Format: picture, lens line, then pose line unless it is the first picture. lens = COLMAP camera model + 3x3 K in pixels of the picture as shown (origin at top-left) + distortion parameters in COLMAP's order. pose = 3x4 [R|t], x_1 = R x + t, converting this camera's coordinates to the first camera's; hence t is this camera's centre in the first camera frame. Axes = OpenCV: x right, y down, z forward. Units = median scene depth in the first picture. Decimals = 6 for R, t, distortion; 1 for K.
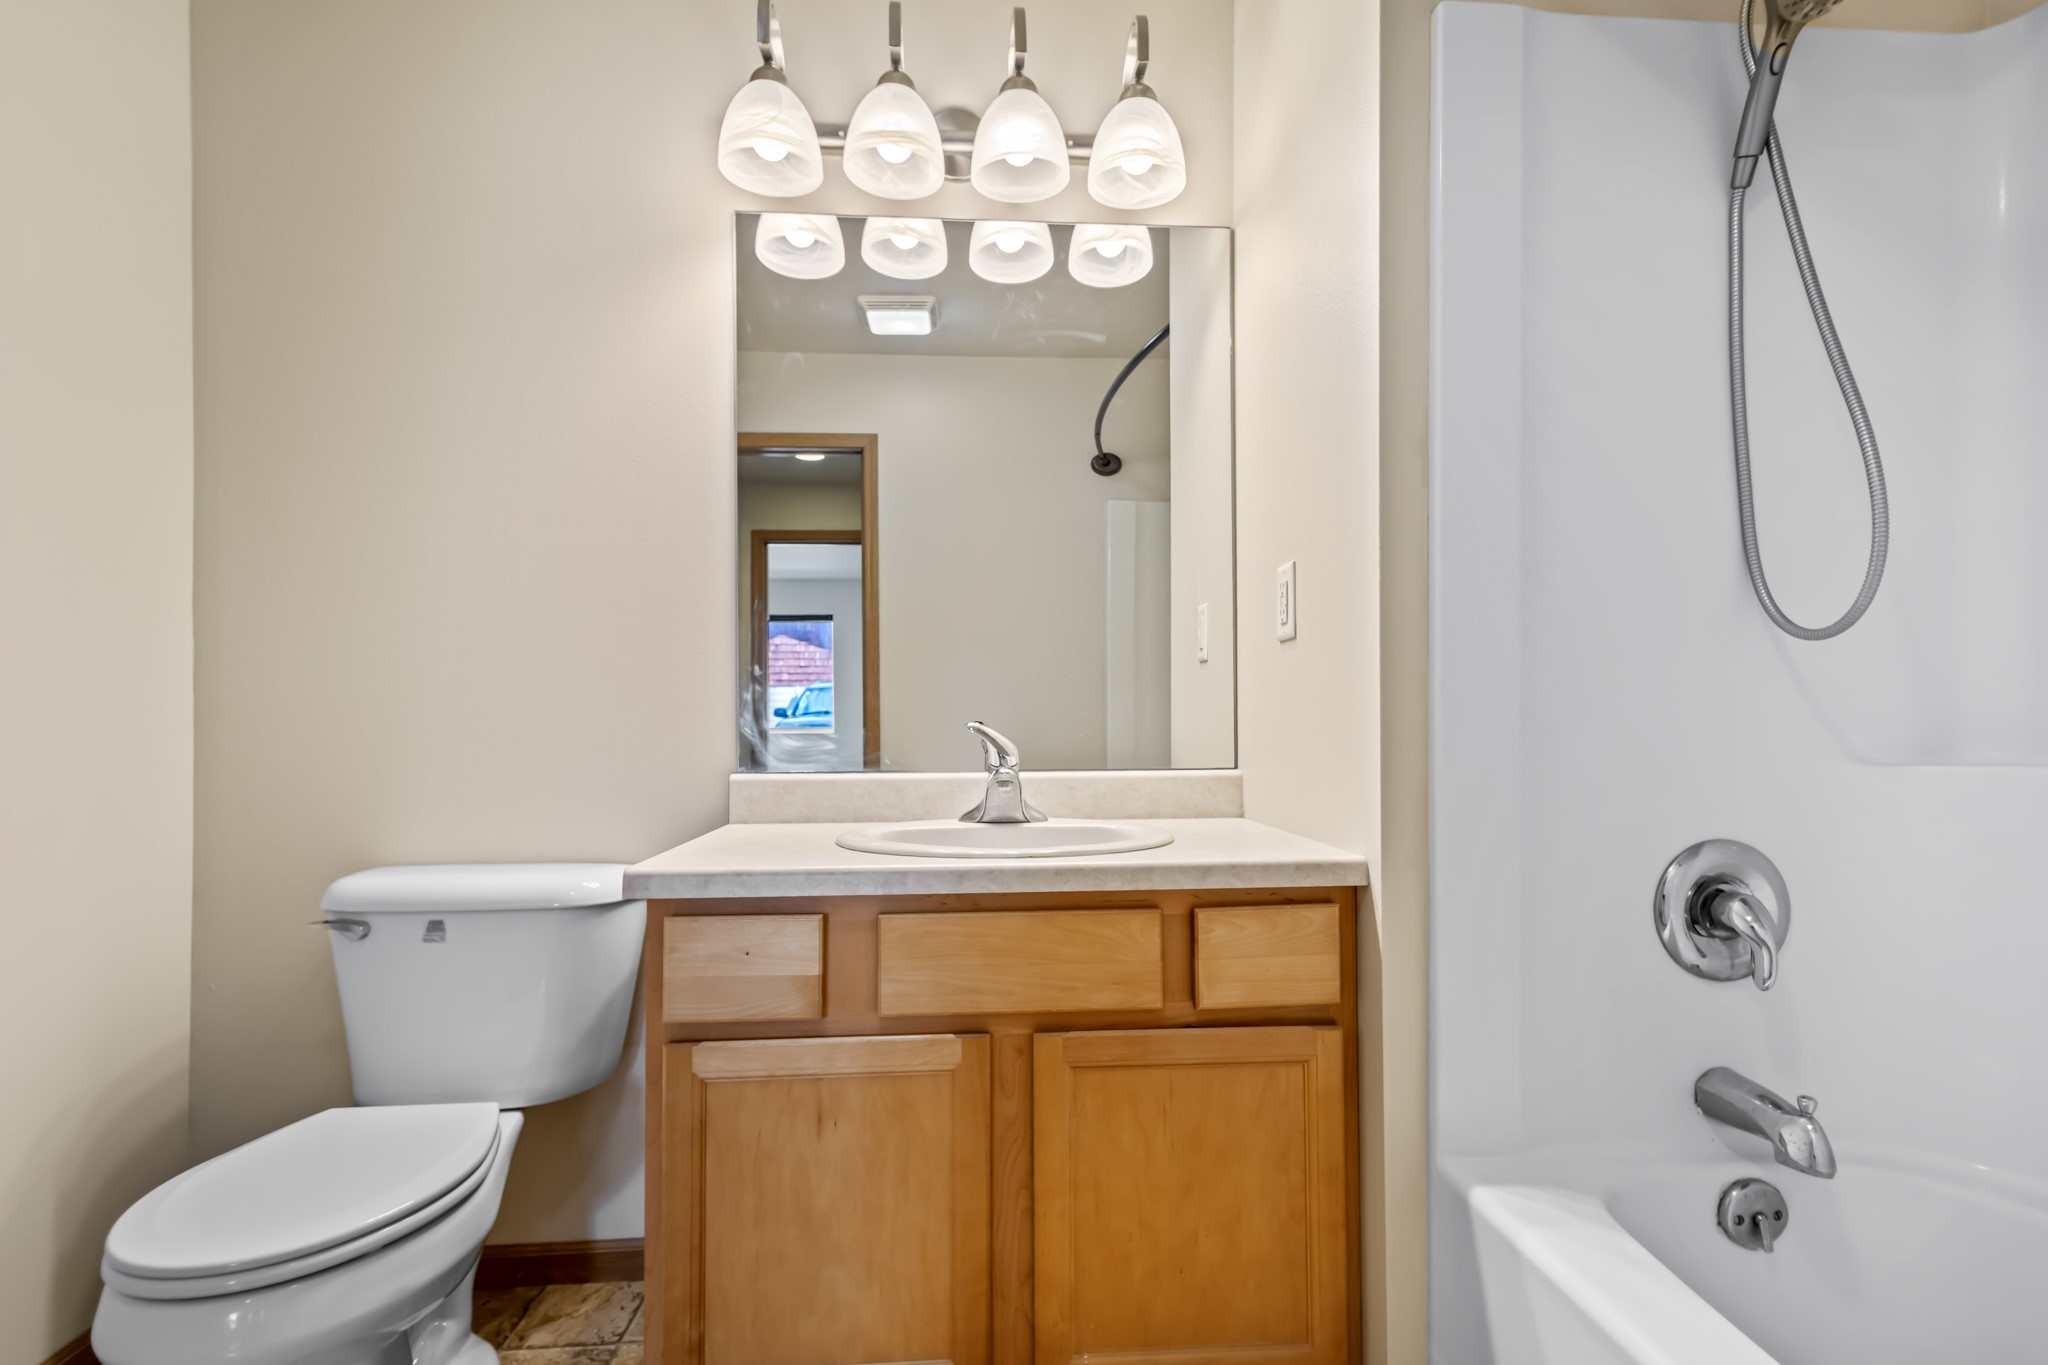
lens RADIAL K [[974.1, 0, 1023.0], [0, 974.1, 714.4], [0, 0, 1]] dist [0.000019, -0.000028]
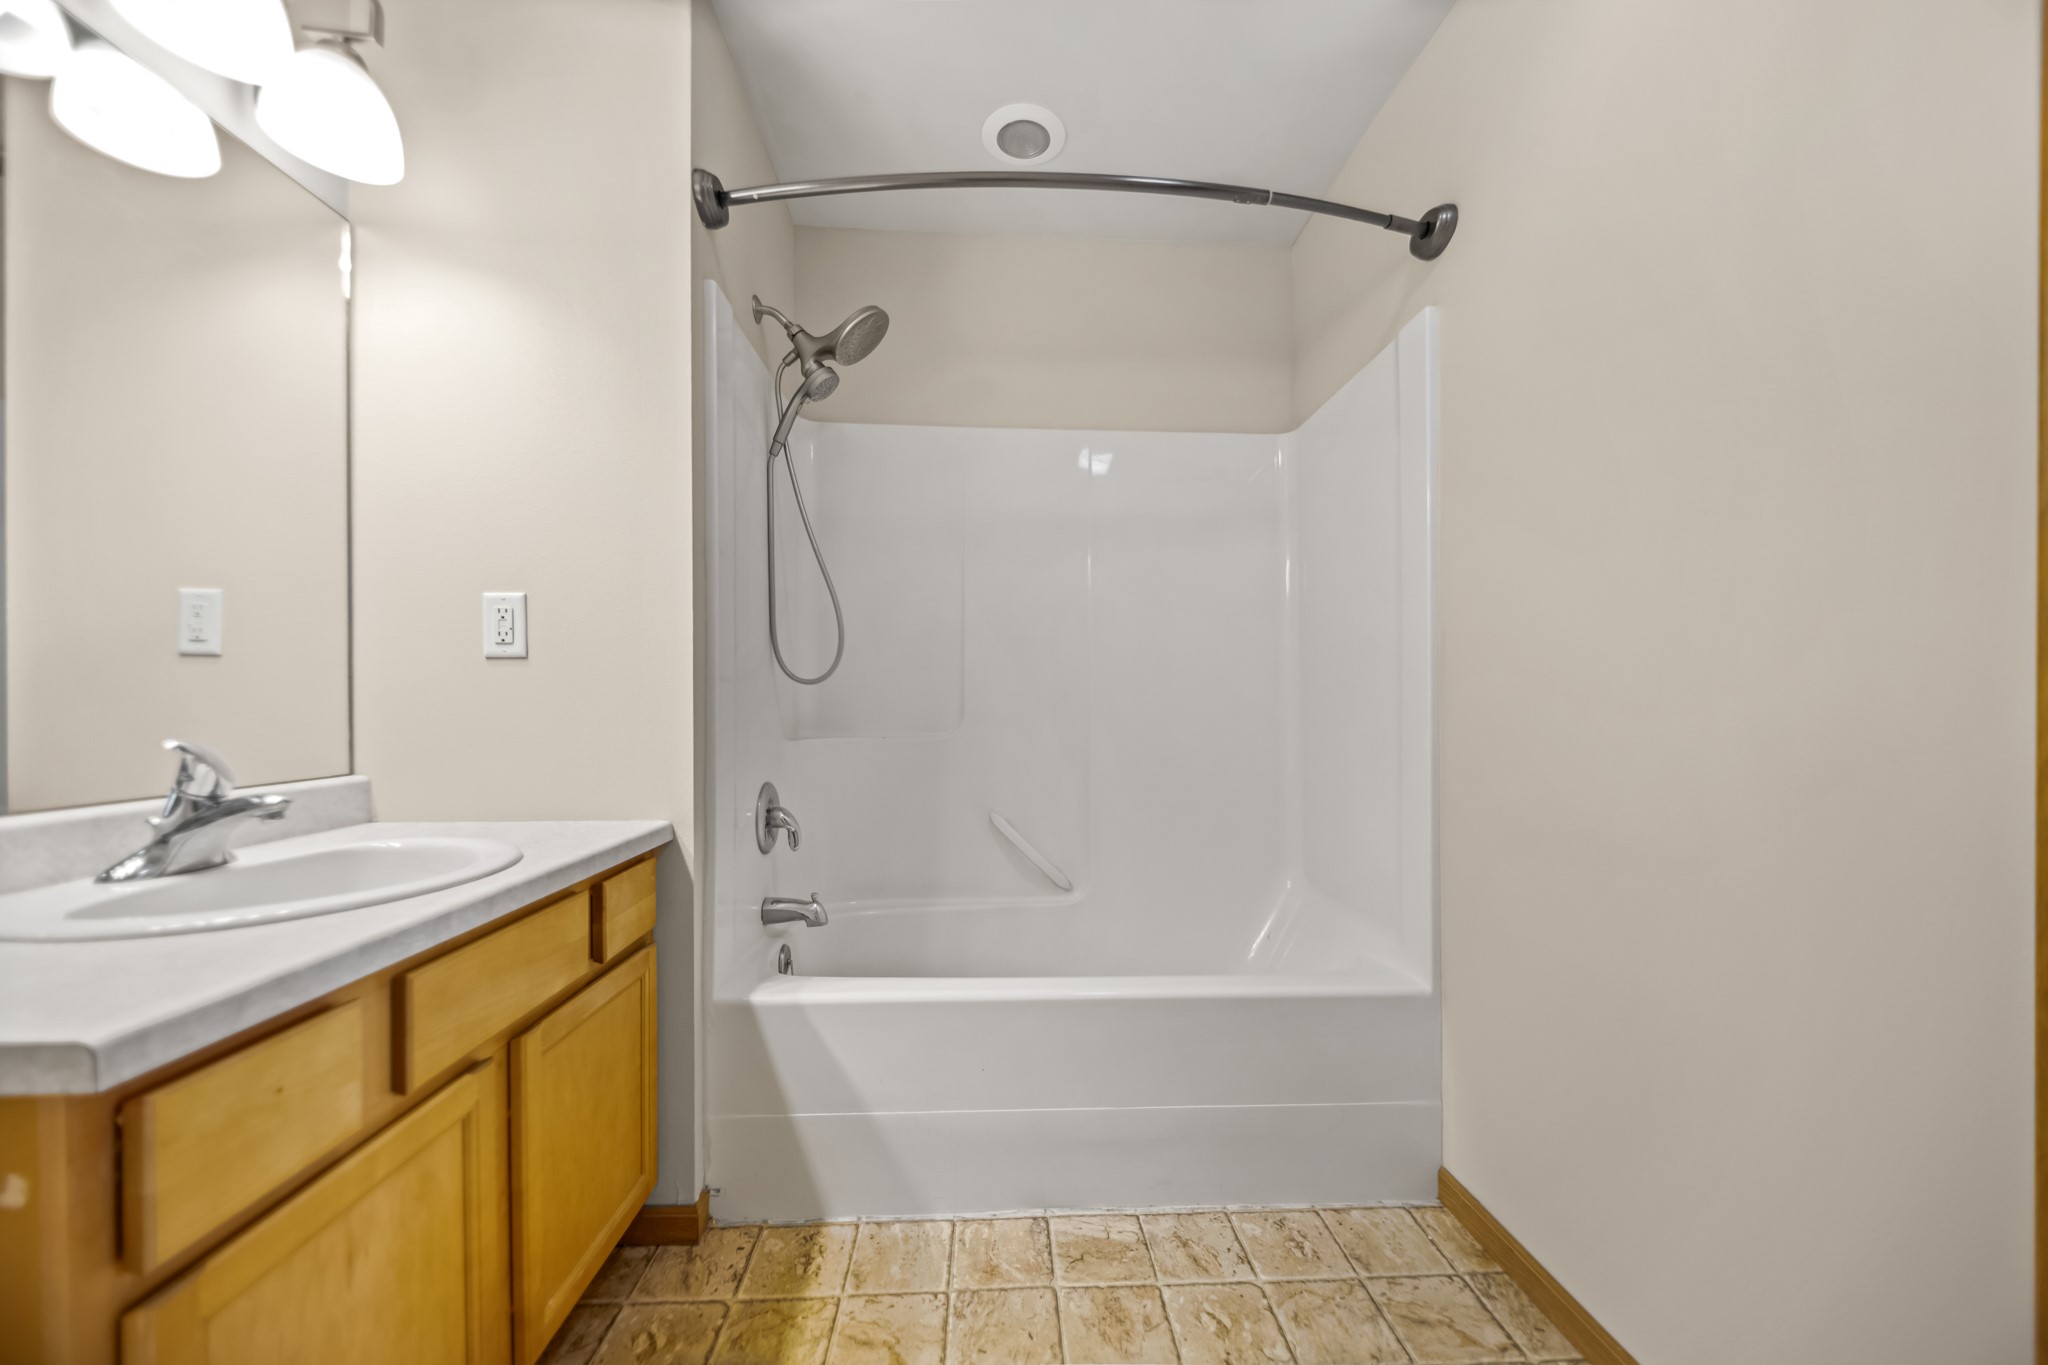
lens RADIAL K [[730.9, 0, 1023.3], [0, 730.9, 708.5], [0, 0, 1]] dist [0.000130, 0.000036]
pose [[0.018500, -0.002445, 0.999826, -0.758499], [-0.008674, 0.999959, 0.002606, -0.028553], [-0.999791, -0.008721, 0.018478, 0.455962]]
